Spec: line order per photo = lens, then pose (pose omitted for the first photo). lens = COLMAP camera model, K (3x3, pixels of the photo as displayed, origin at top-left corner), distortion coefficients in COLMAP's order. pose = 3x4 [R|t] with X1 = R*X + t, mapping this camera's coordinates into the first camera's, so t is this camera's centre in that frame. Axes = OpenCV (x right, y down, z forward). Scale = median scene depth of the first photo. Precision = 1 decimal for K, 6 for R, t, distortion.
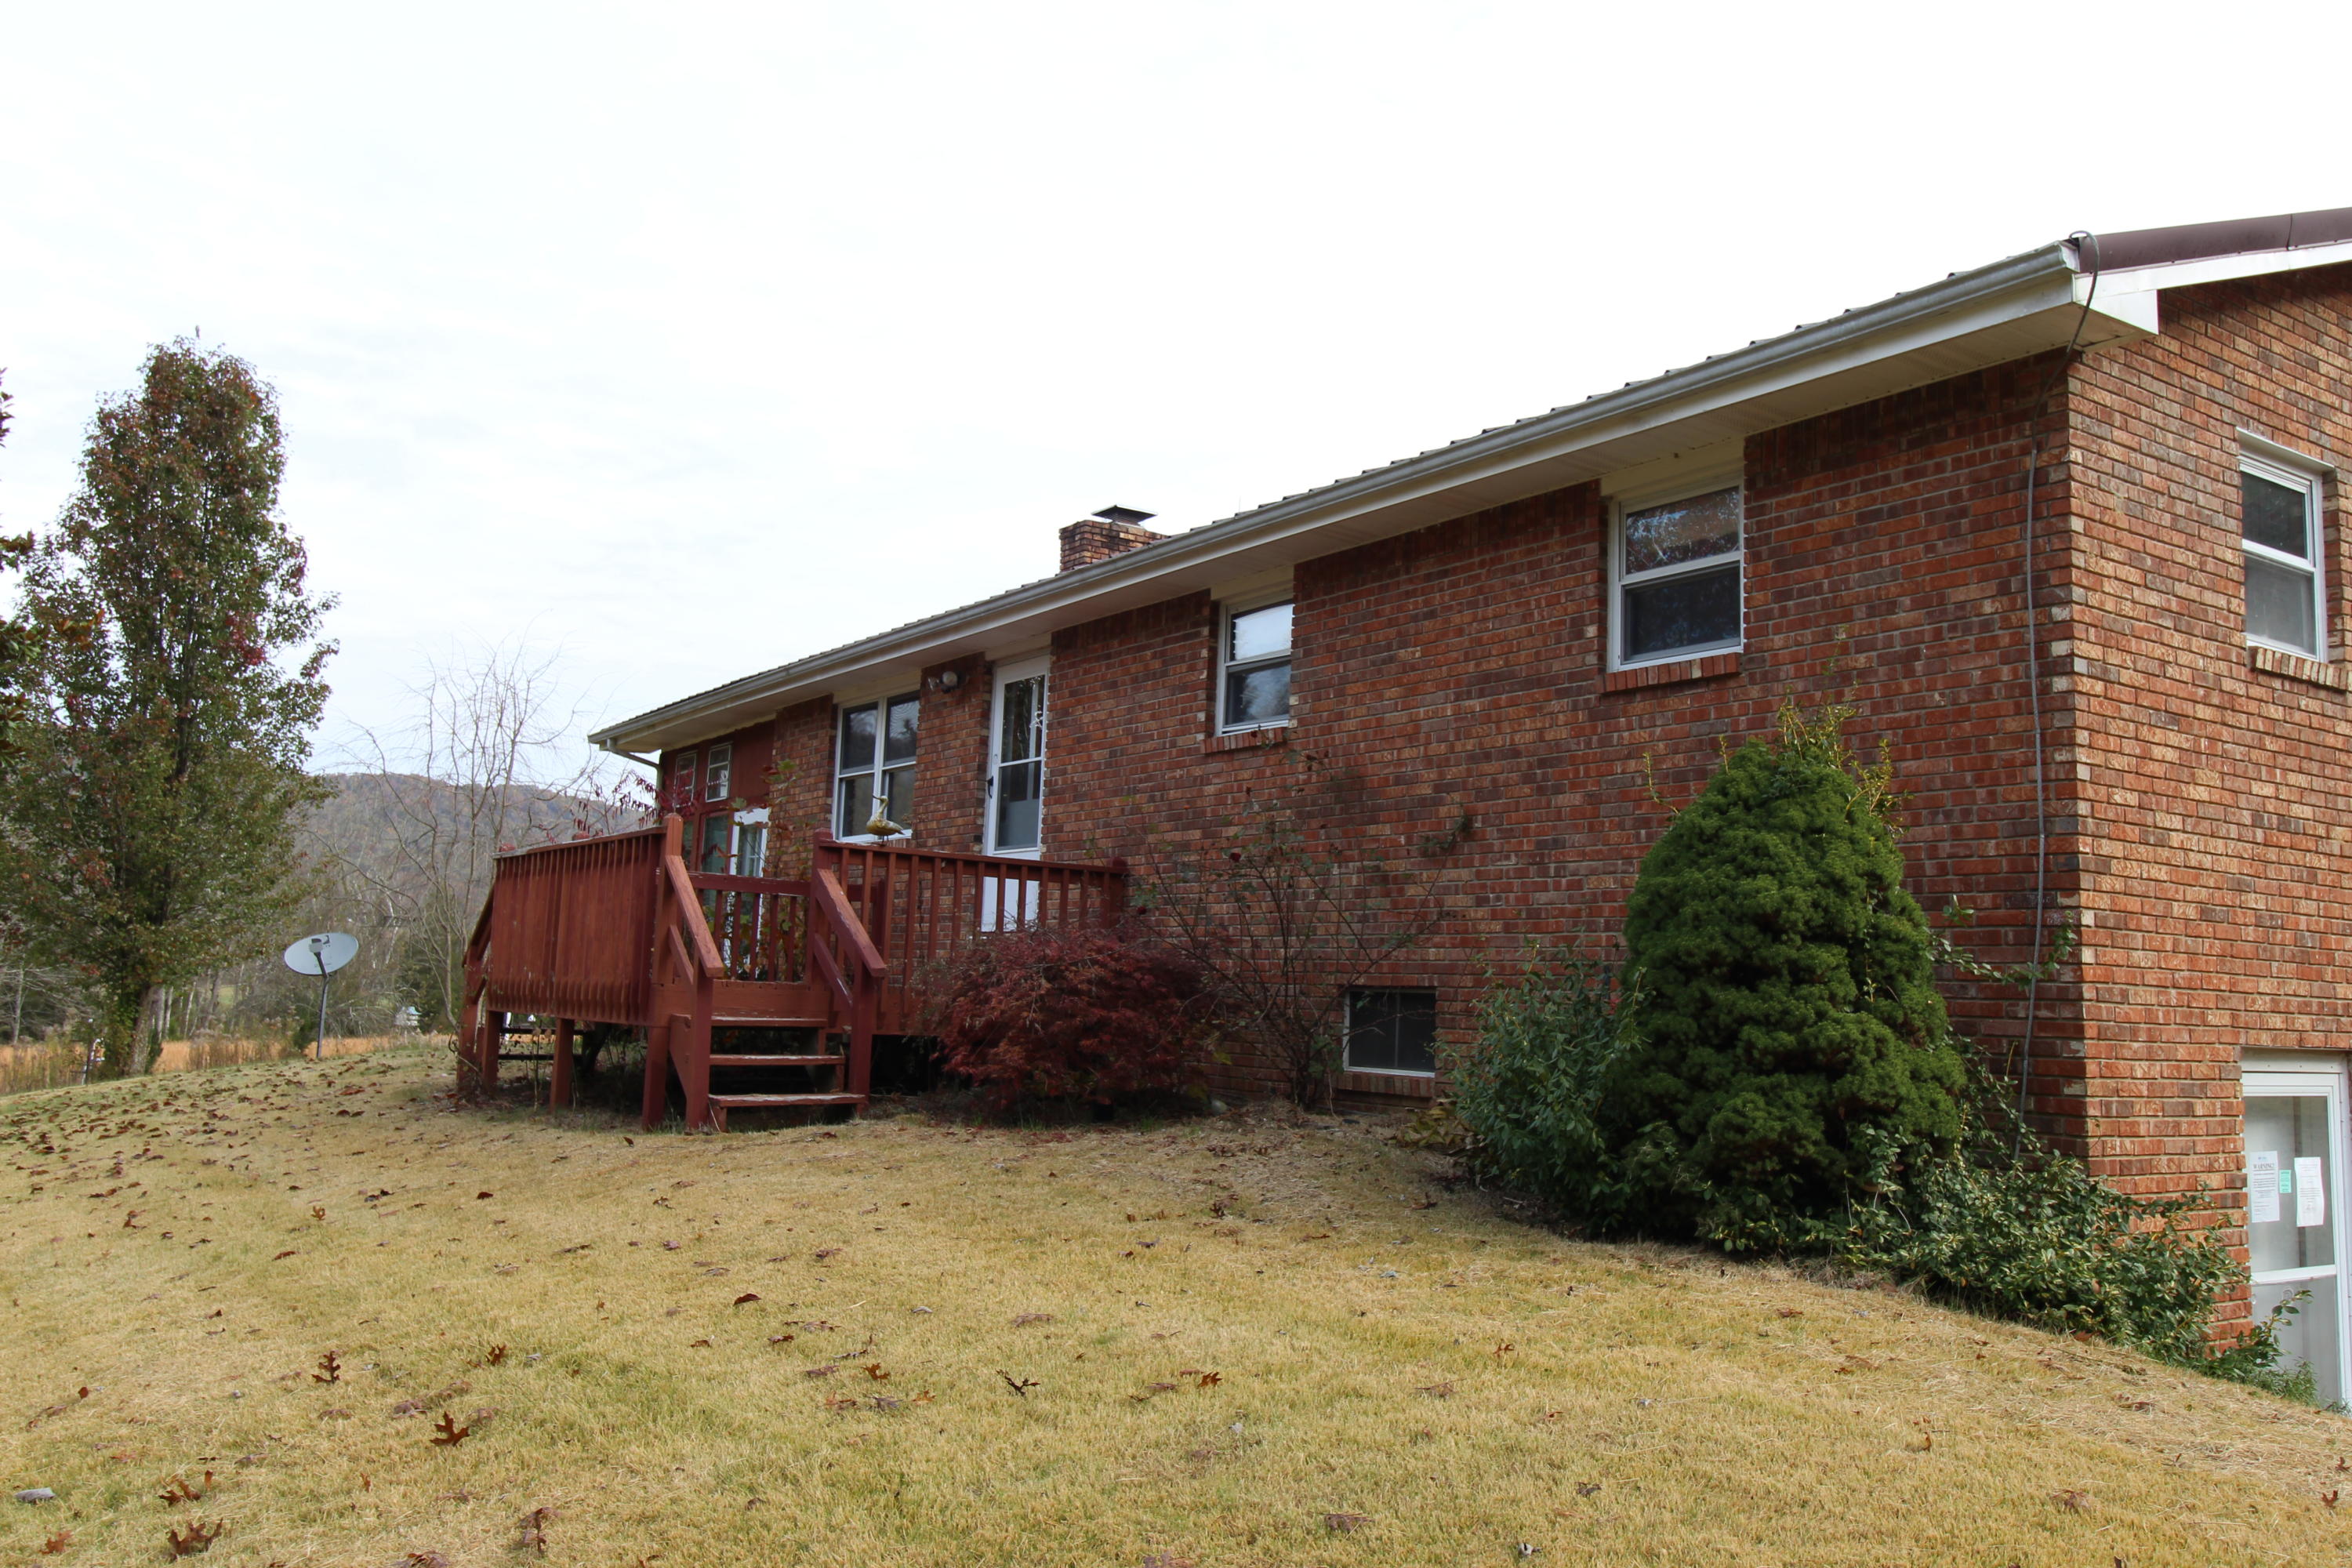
lens RADIAL K [[1837.4, 0, 1173.2], [0, 1837.4, 781.2], [0, 0, 1]] dist [0.010947, -0.007870]
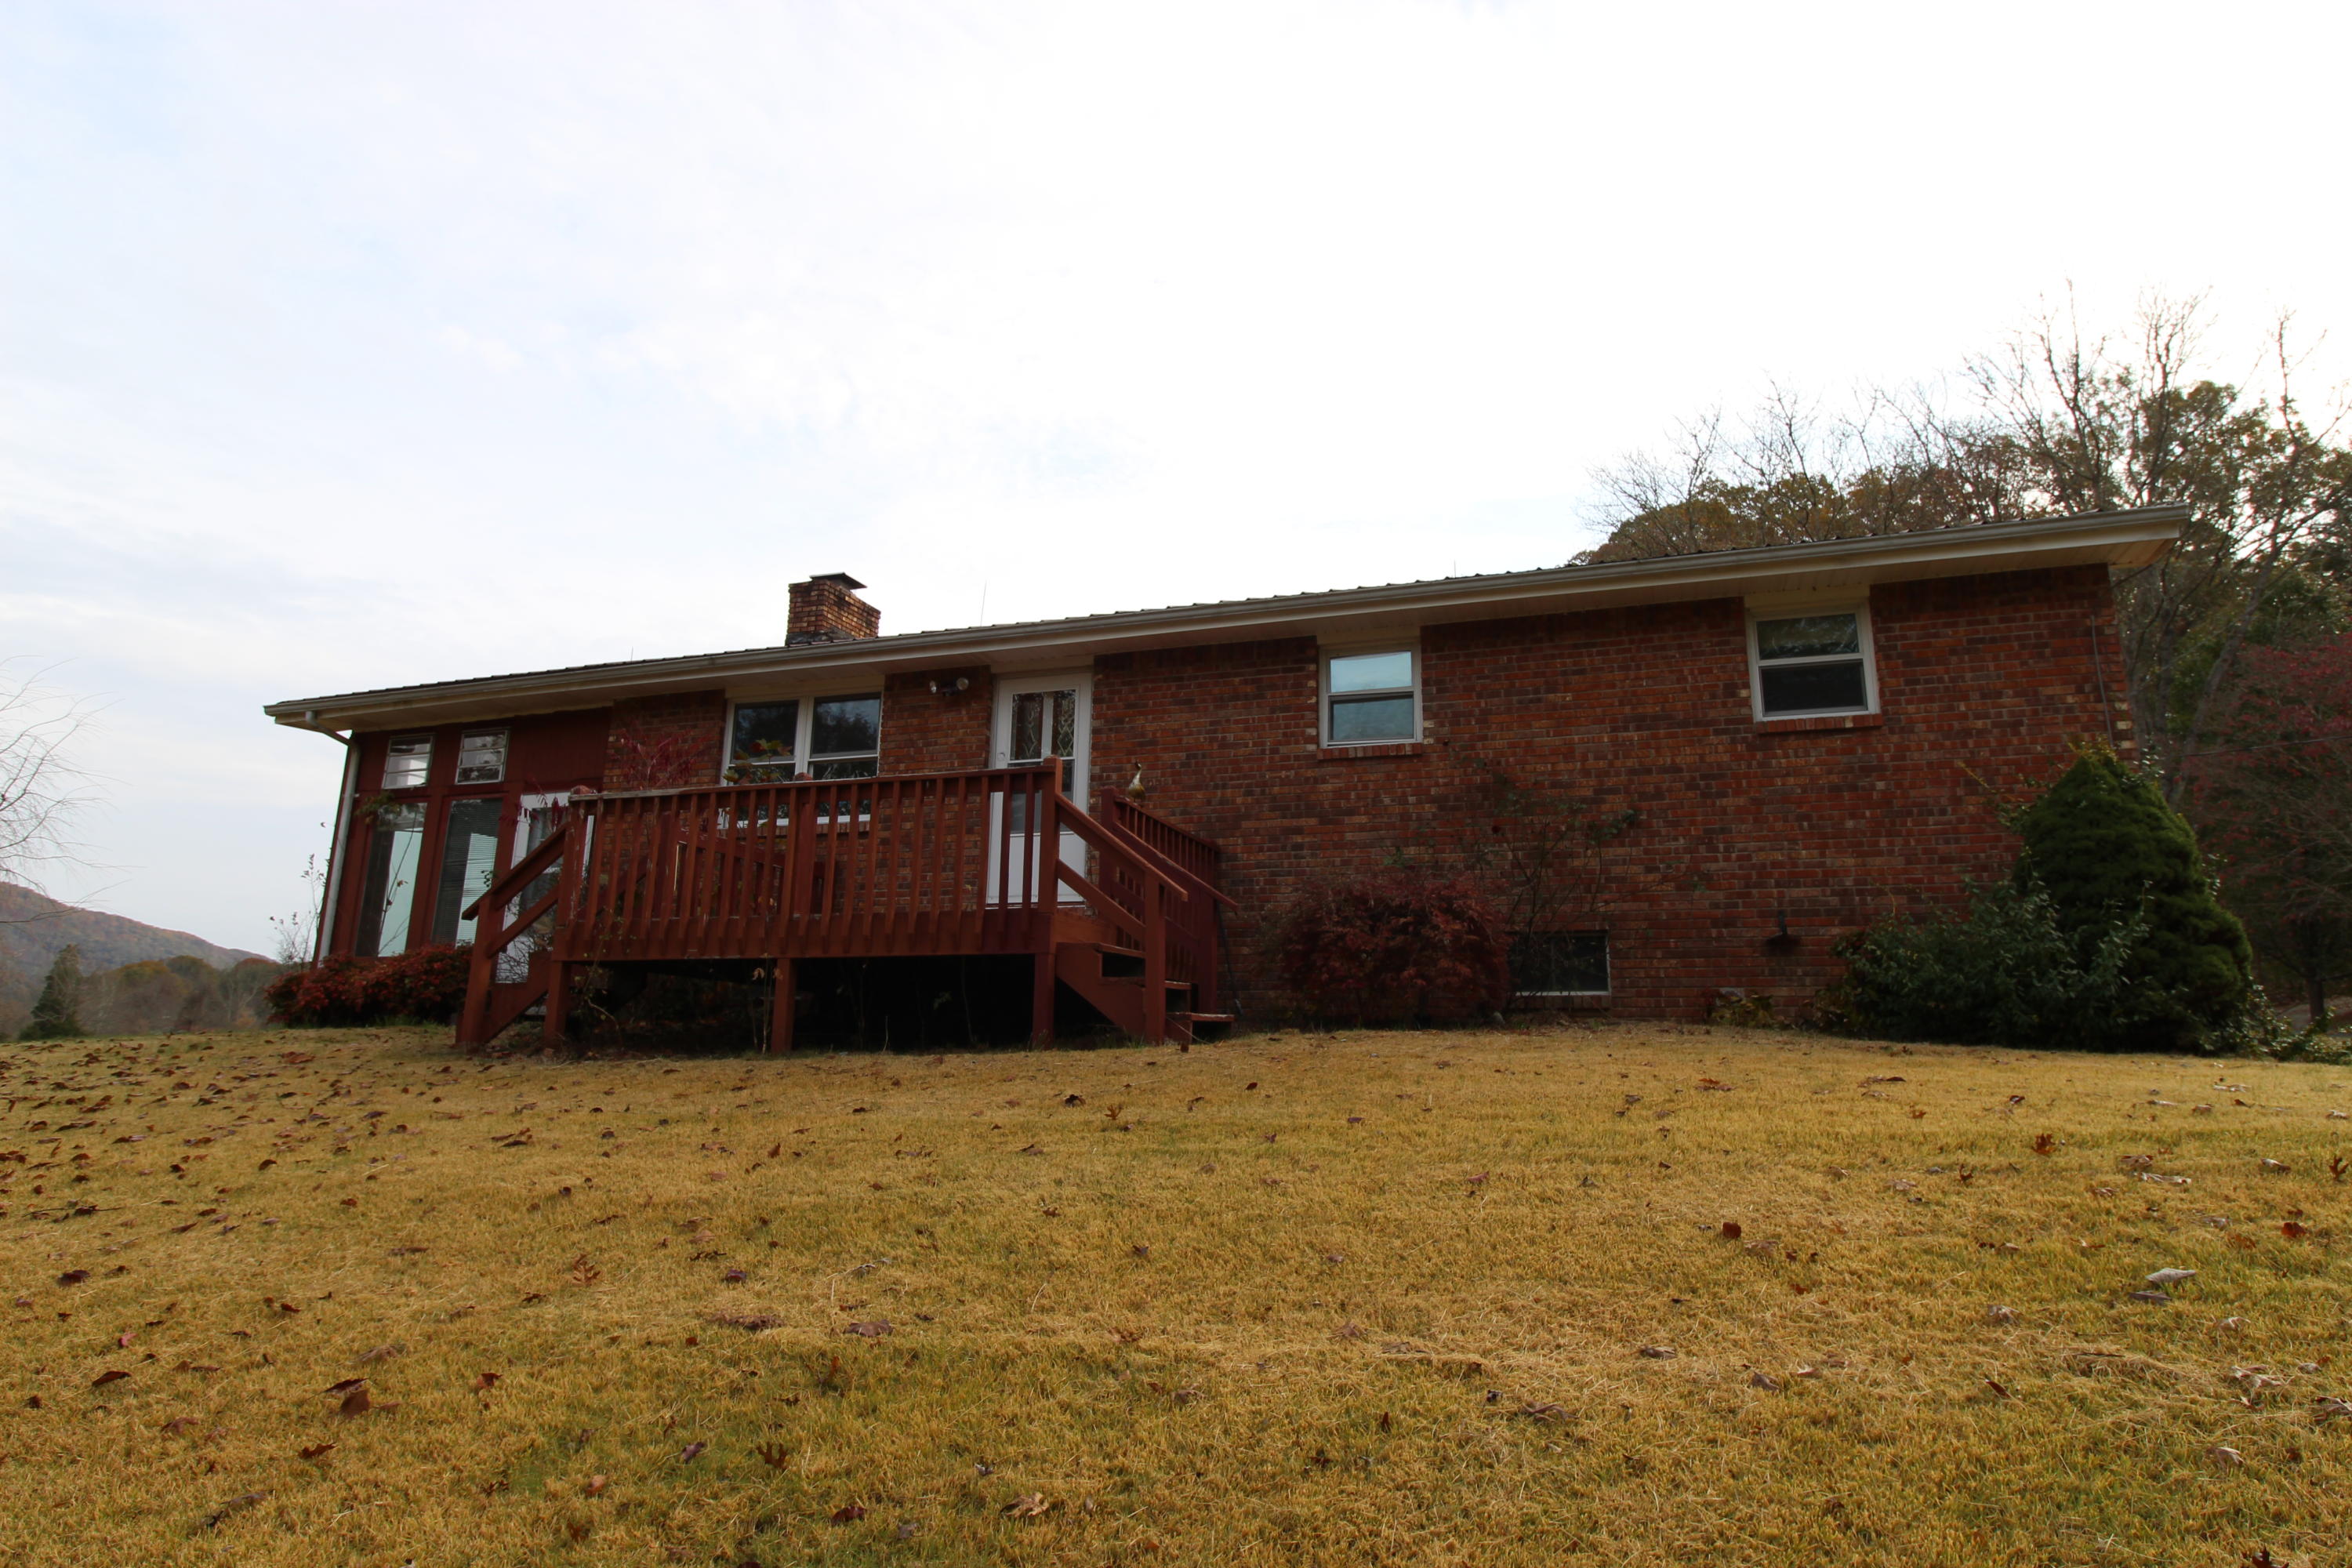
lens RADIAL K [[1321.2, 0, 1180.1], [0, 1321.2, 786.5], [0, 0, 1]] dist [-0.011506, -0.000719]
pose [[0.798731, 0.094896, 0.594158, -0.900299], [-0.053499, 0.994774, -0.086961, 0.132116], [-0.599305, 0.037672, 0.799634, 0.465318]]
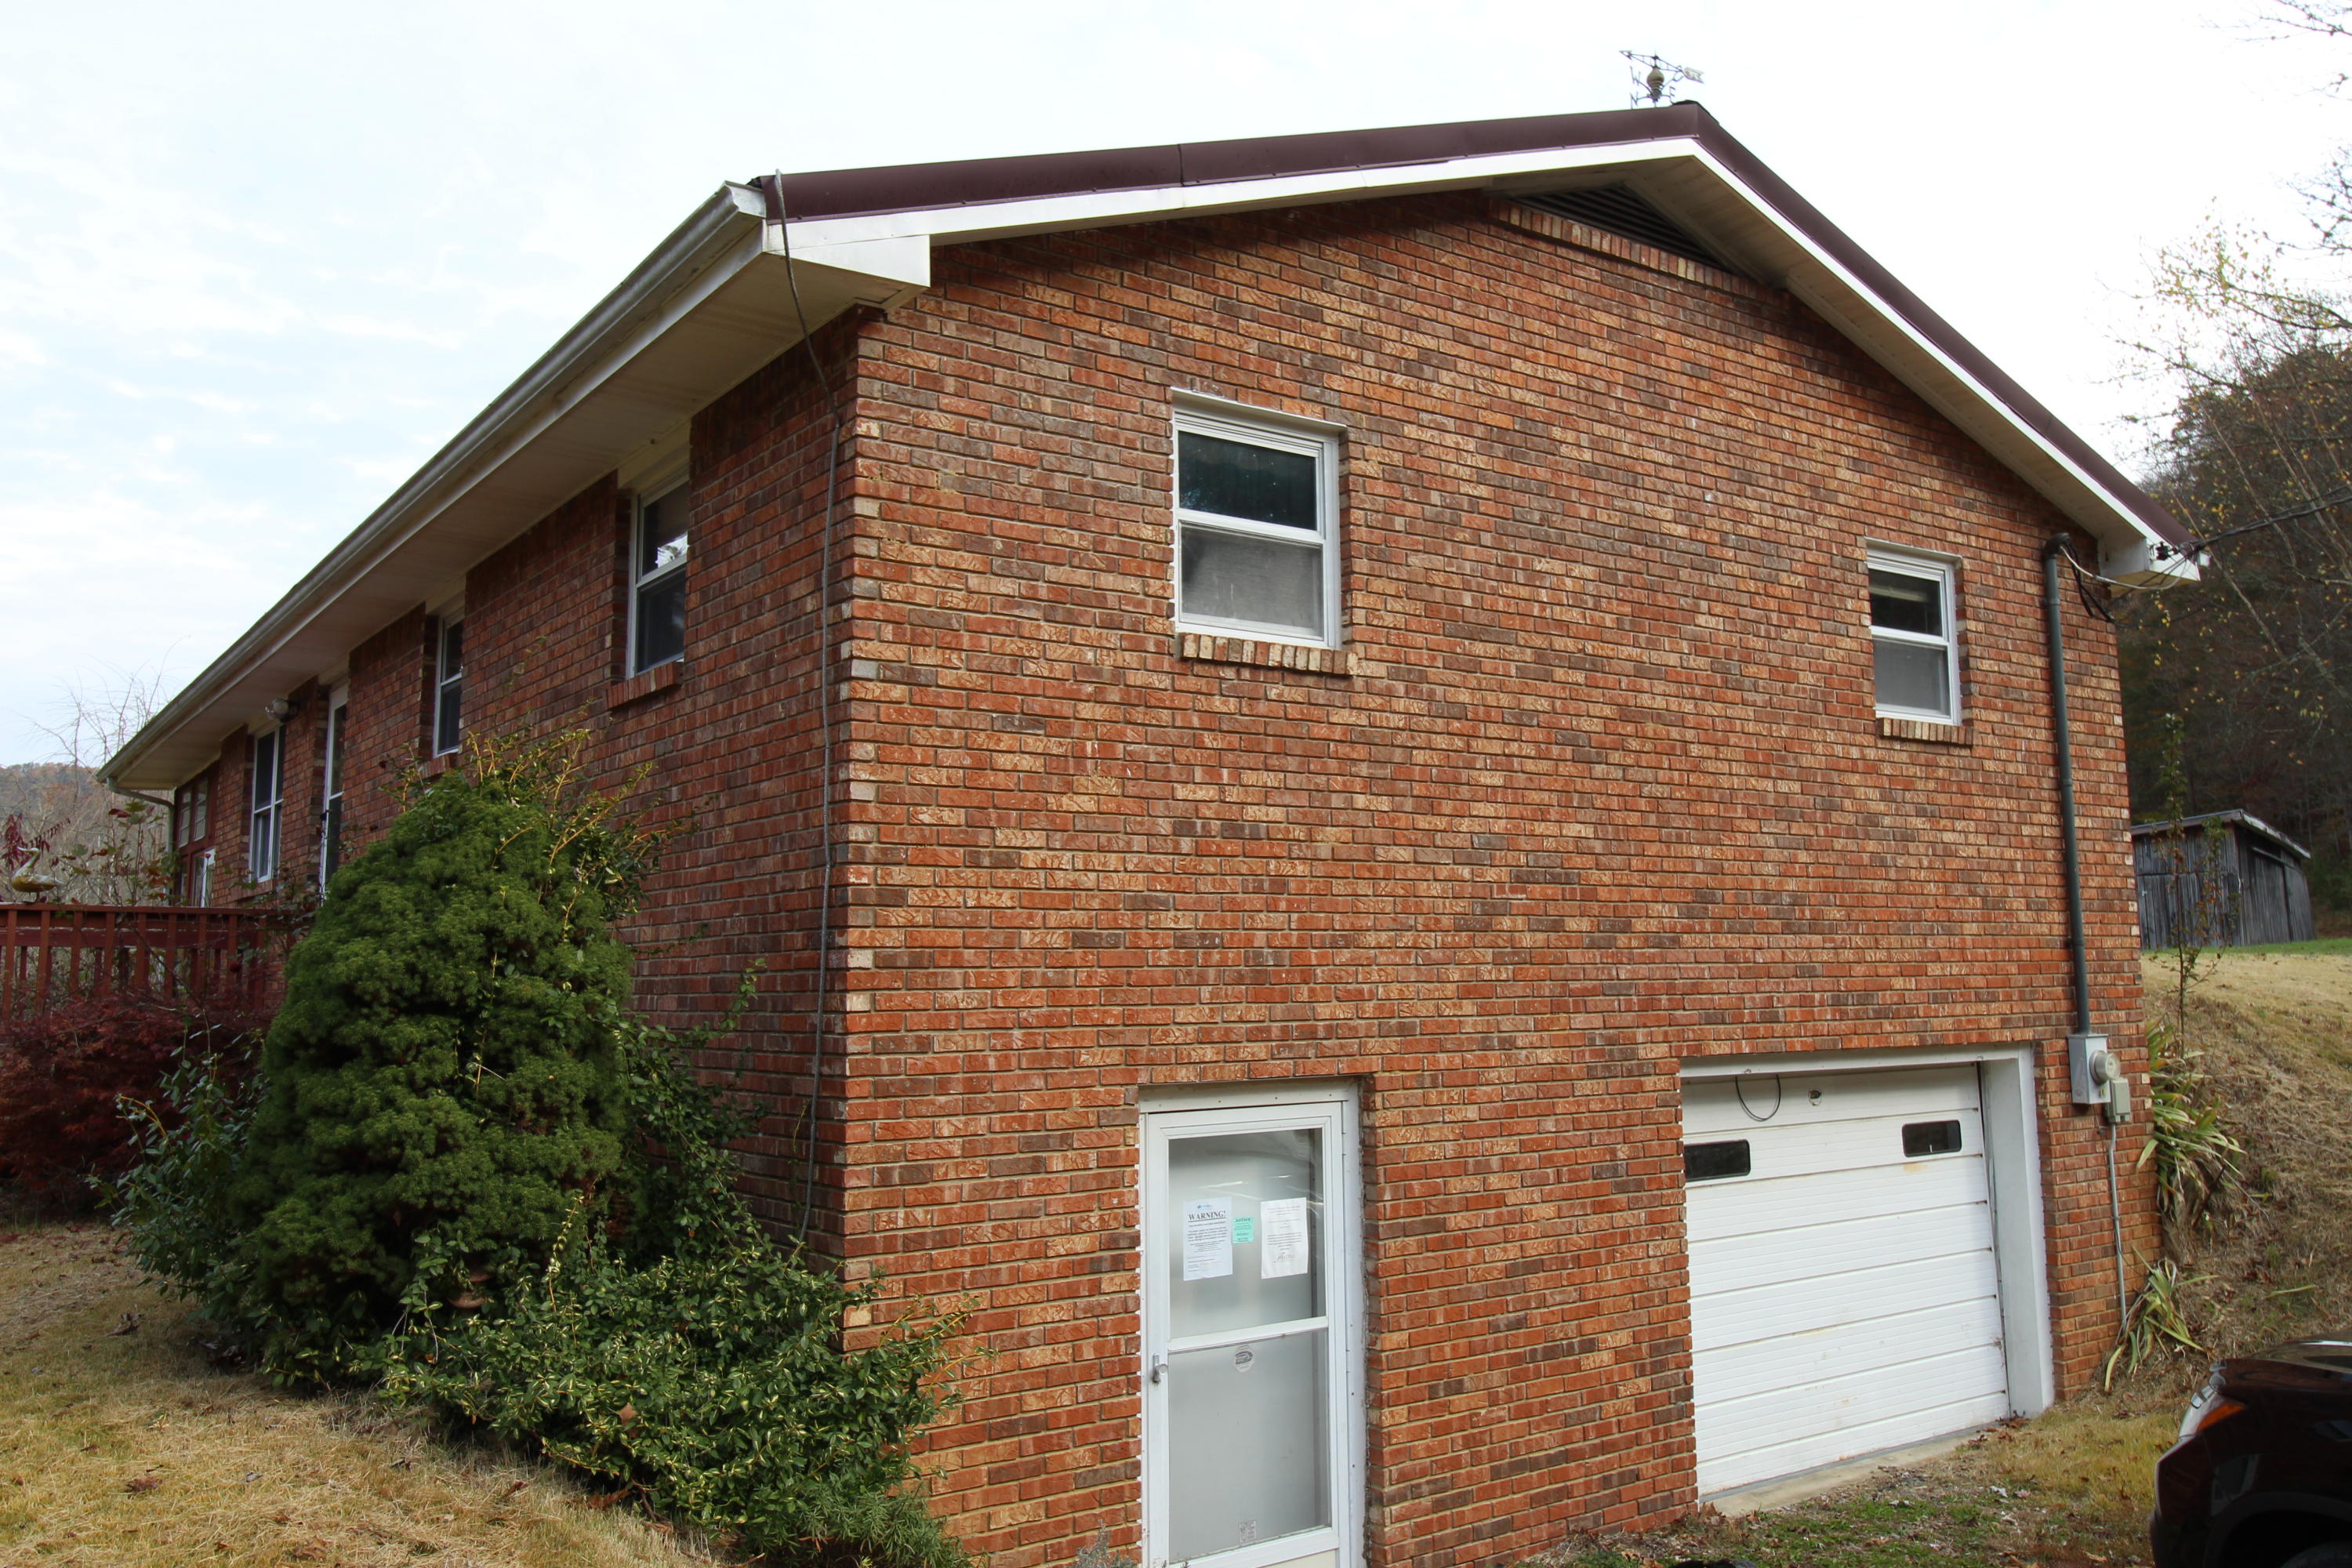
lens RADIAL K [[1837.4, 0, 1172.9], [0, 1837.4, 779.3], [0, 0, 1]] dist [0.010947, -0.007870]
pose [[0.998459, -0.046823, 0.029797, 0.537565], [0.046627, 0.998886, 0.007227, -0.008722], [-0.030102, -0.005827, 0.999530, 0.107976]]
